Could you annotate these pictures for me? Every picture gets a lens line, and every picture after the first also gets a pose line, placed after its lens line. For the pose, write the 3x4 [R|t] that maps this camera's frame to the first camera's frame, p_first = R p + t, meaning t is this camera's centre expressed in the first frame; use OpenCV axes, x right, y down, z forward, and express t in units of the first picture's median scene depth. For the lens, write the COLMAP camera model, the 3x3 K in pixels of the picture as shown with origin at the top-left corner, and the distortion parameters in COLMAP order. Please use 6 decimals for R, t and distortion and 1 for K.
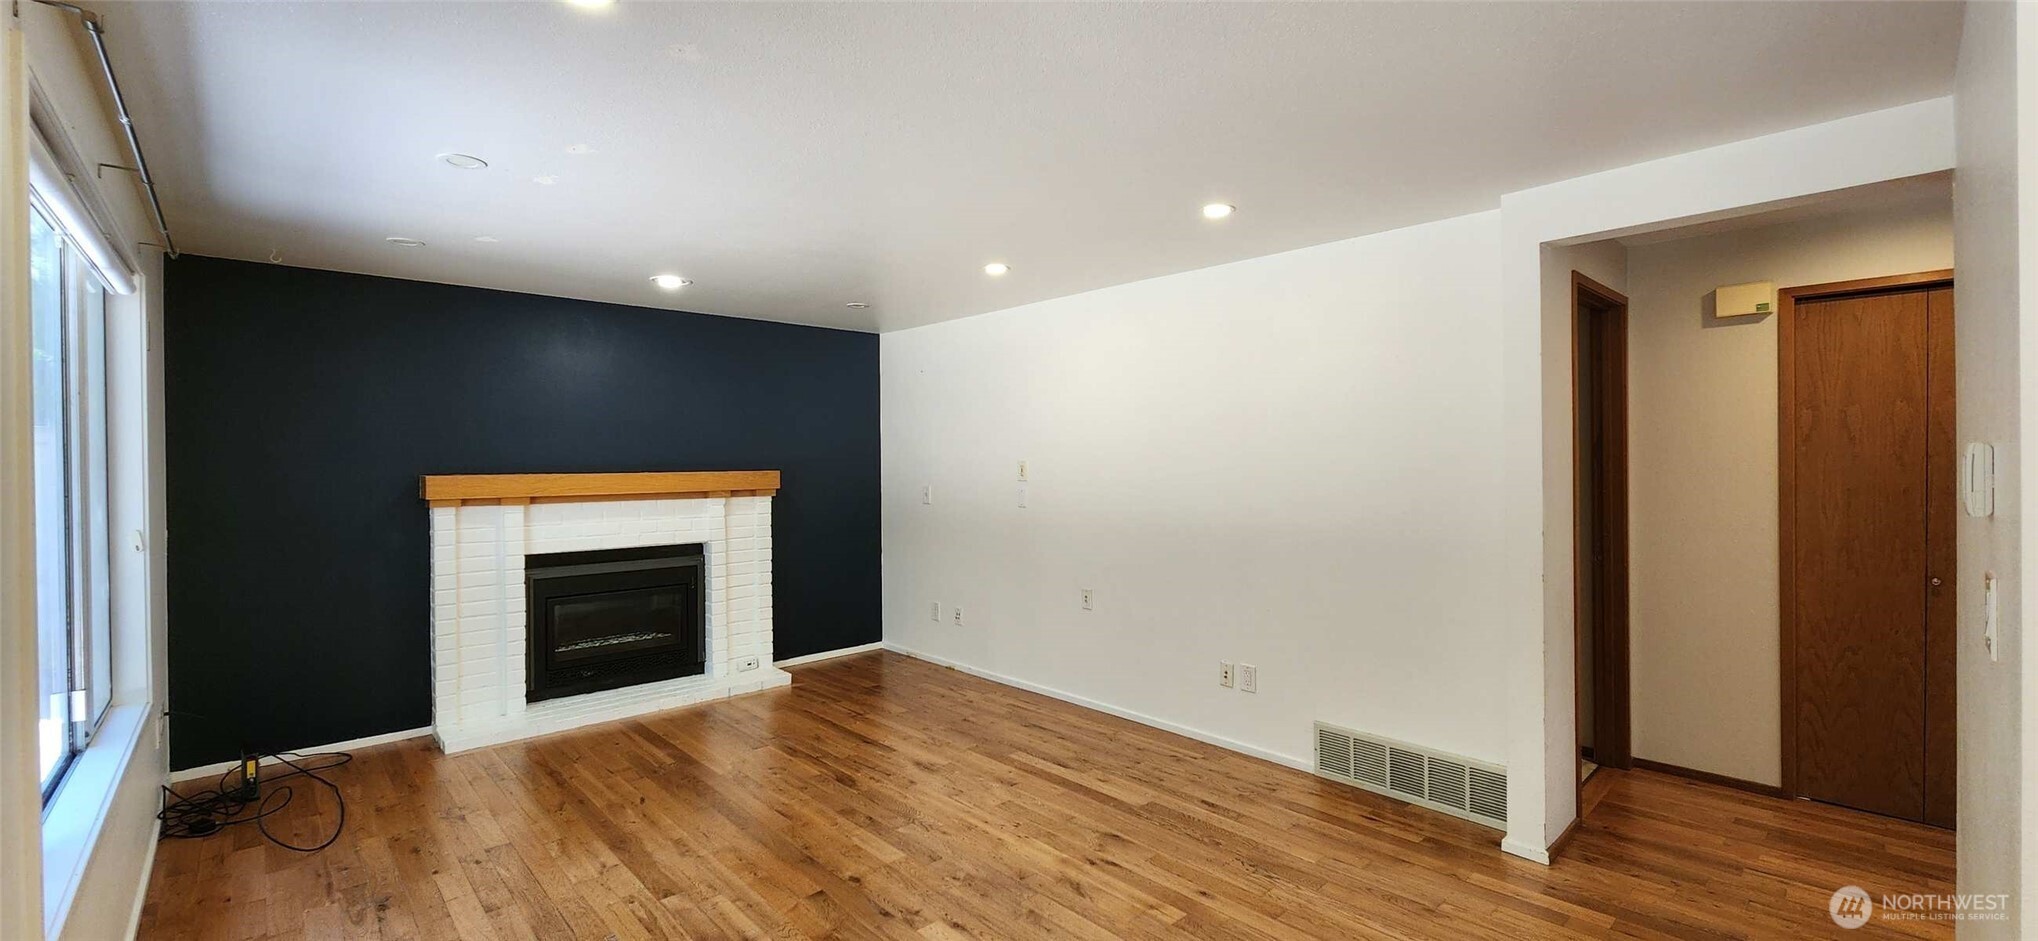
lens RADIAL K [[825.1, 0, 1021.8], [0, 825.1, 459.4], [0, 0, 1]] dist [-0.000735, -0.000852]
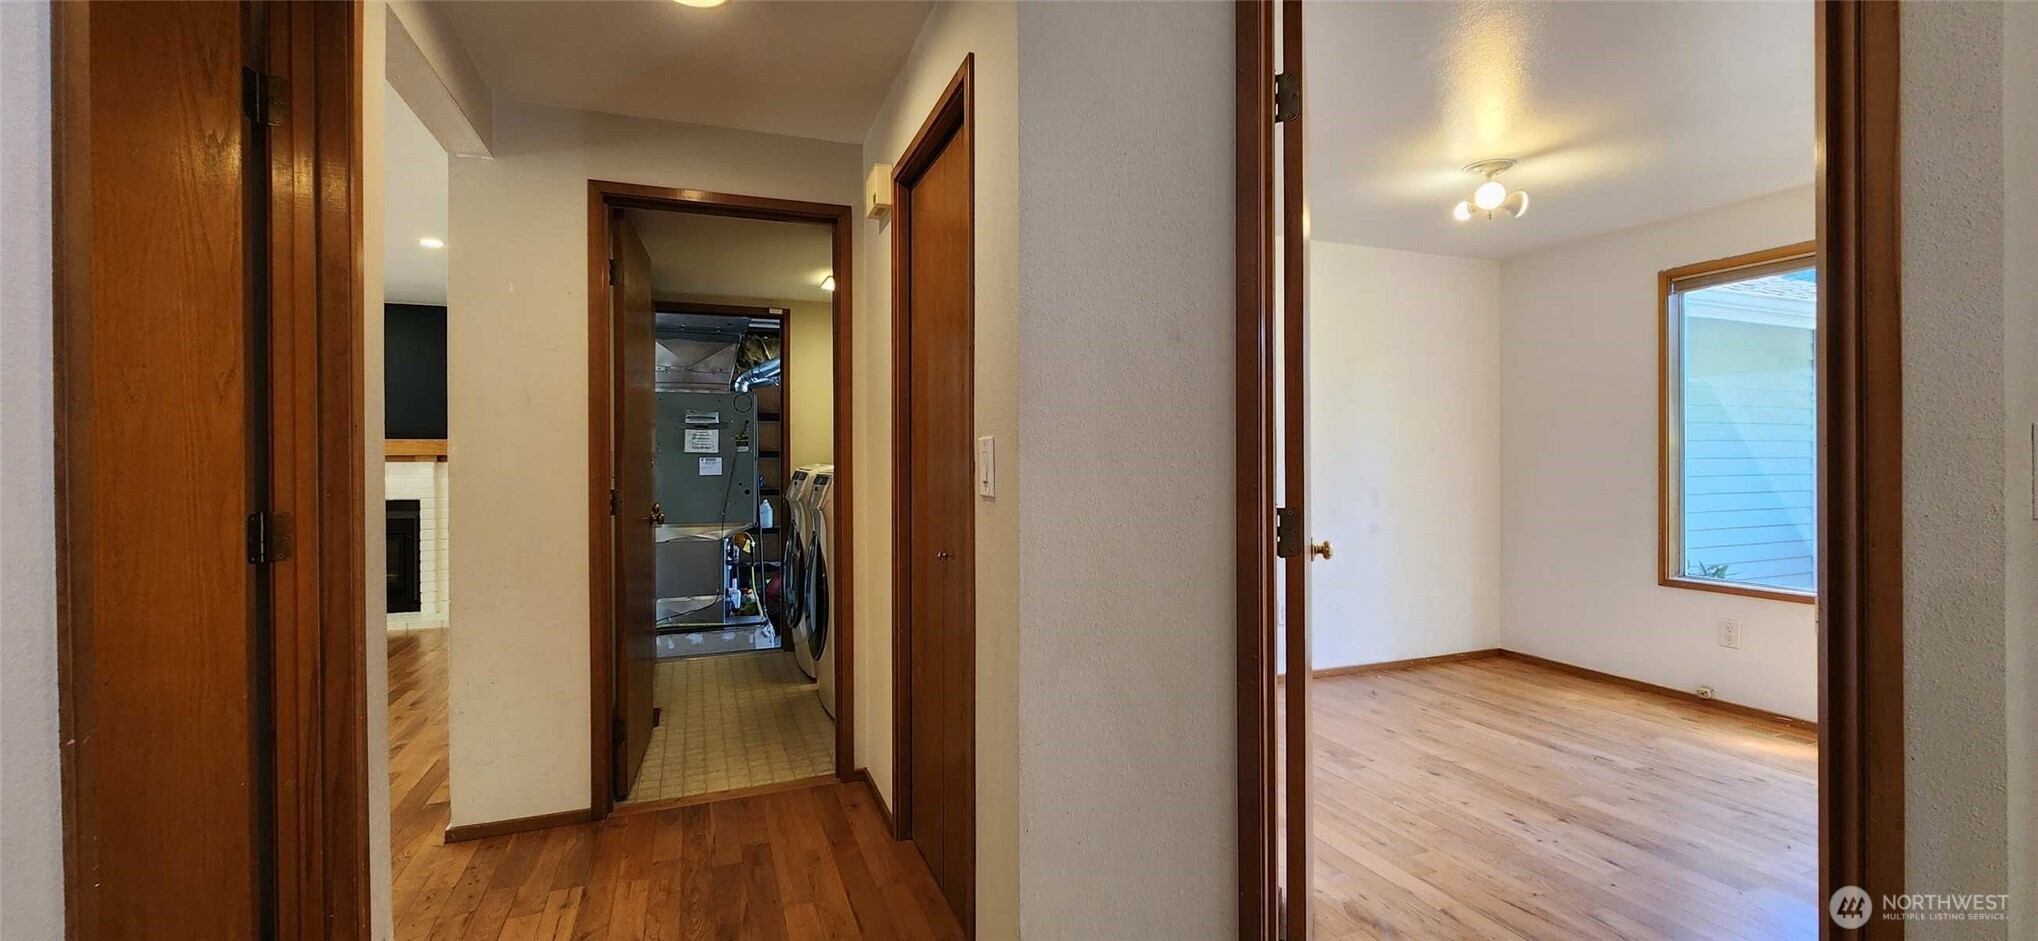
lens RADIAL K [[825.1, 0, 1035.8], [0, 825.1, 463.8], [0, 0, 1]] dist [-0.000735, -0.000852]
pose [[0.934601, 0.008049, -0.355606, 0.992601], [-0.006130, 0.999960, 0.006523, 0.042485], [0.355645, -0.003916, 0.934613, 0.245780]]
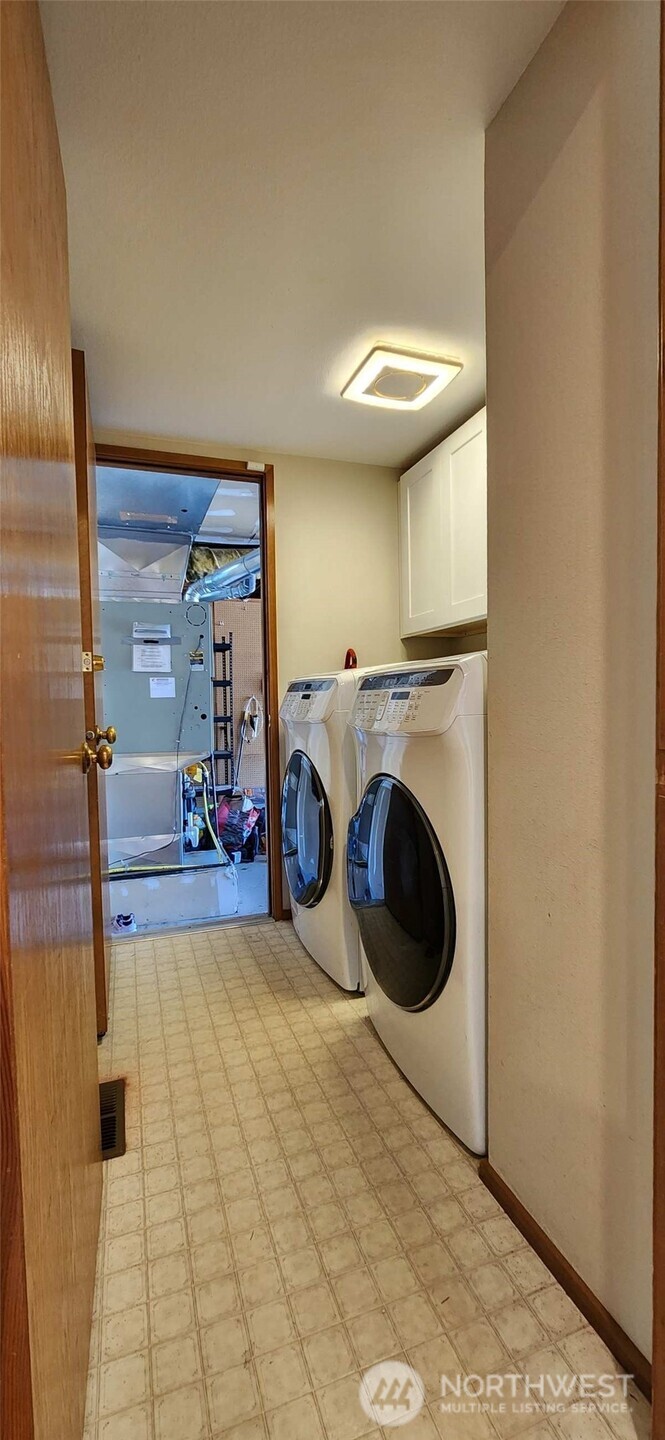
lens RADIAL K [[583.0, 0, 339.5], [0, 583.0, 729.3], [0, 0, 1]] dist [-0.000735, -0.000852]
pose [[0.919346, 0.013978, -0.393202, 0.559293], [0.007050, 0.998623, 0.051984, 0.078556], [0.393387, -0.050563, 0.917982, 0.666013]]
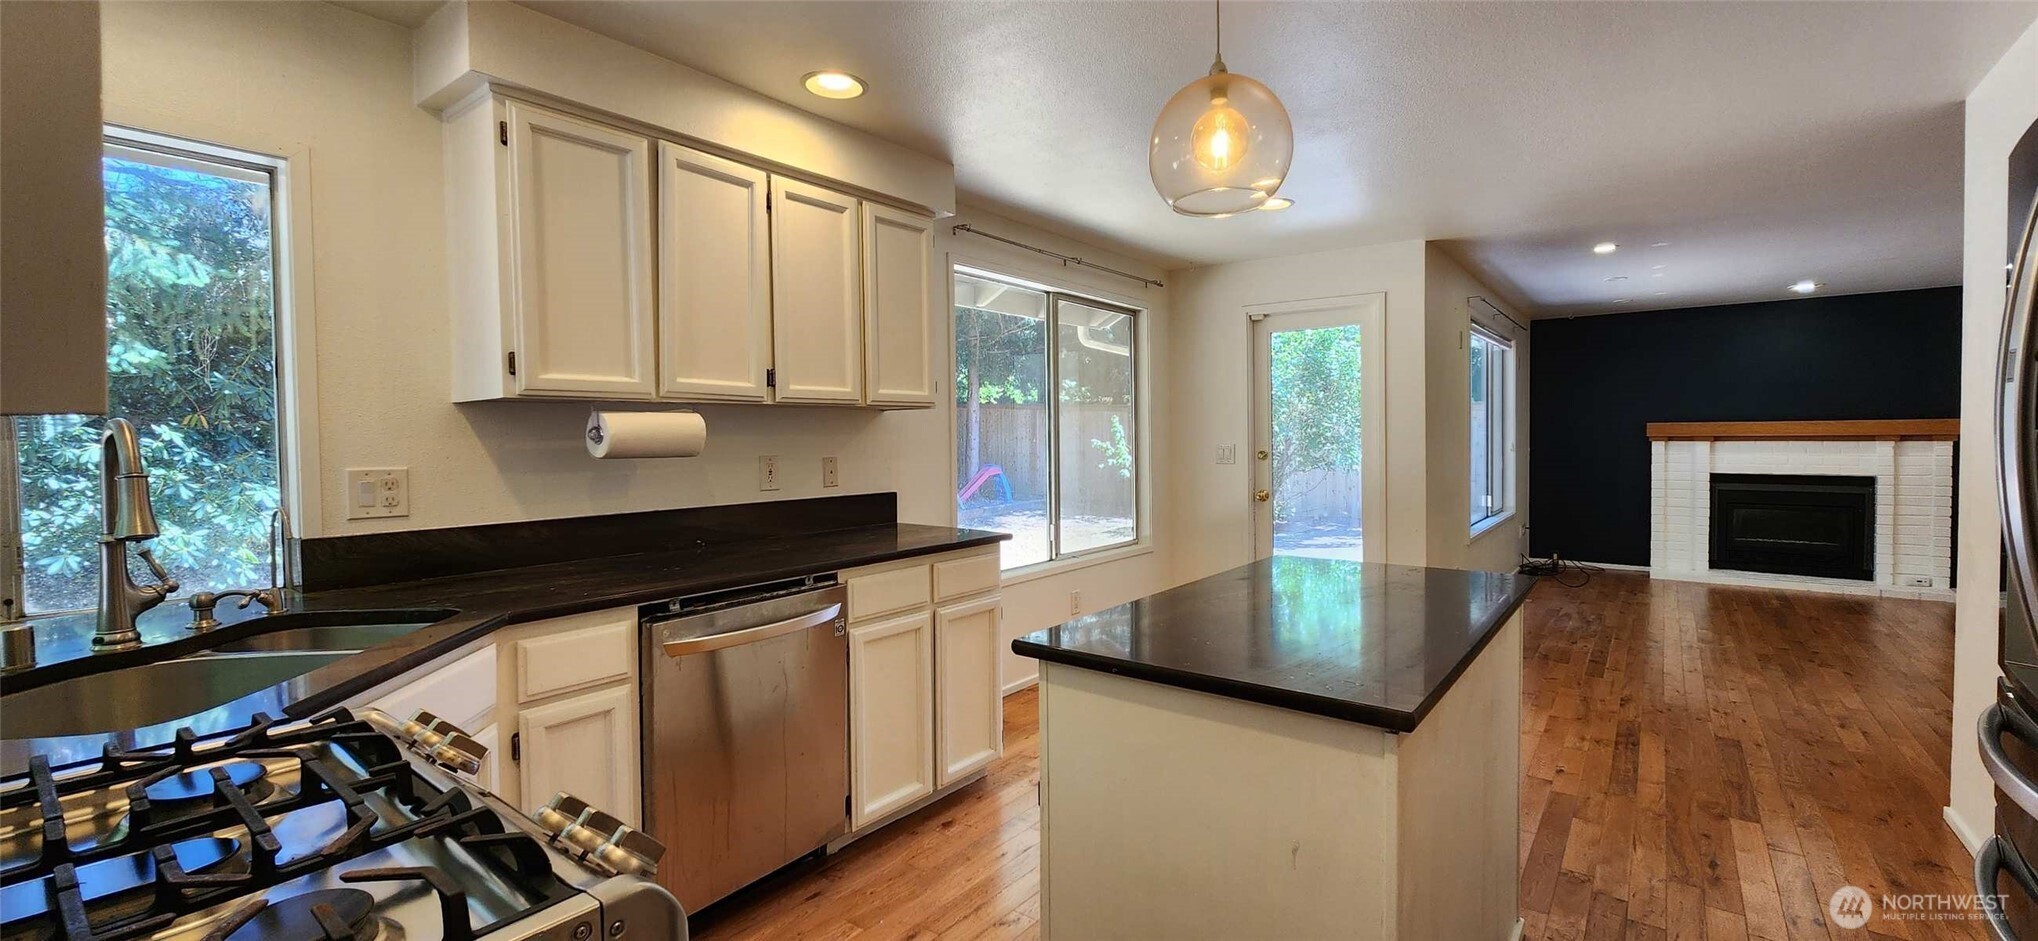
lens RADIAL K [[825.1, 0, 1026.8], [0, 825.1, 455.6], [0, 0, 1]] dist [-0.000735, -0.000852]
pose [[0.162964, 0.031349, -0.986134, 0.746498], [0.011368, 0.999369, 0.033648, 0.013849], [0.986567, -0.016694, 0.162505, -0.555201]]
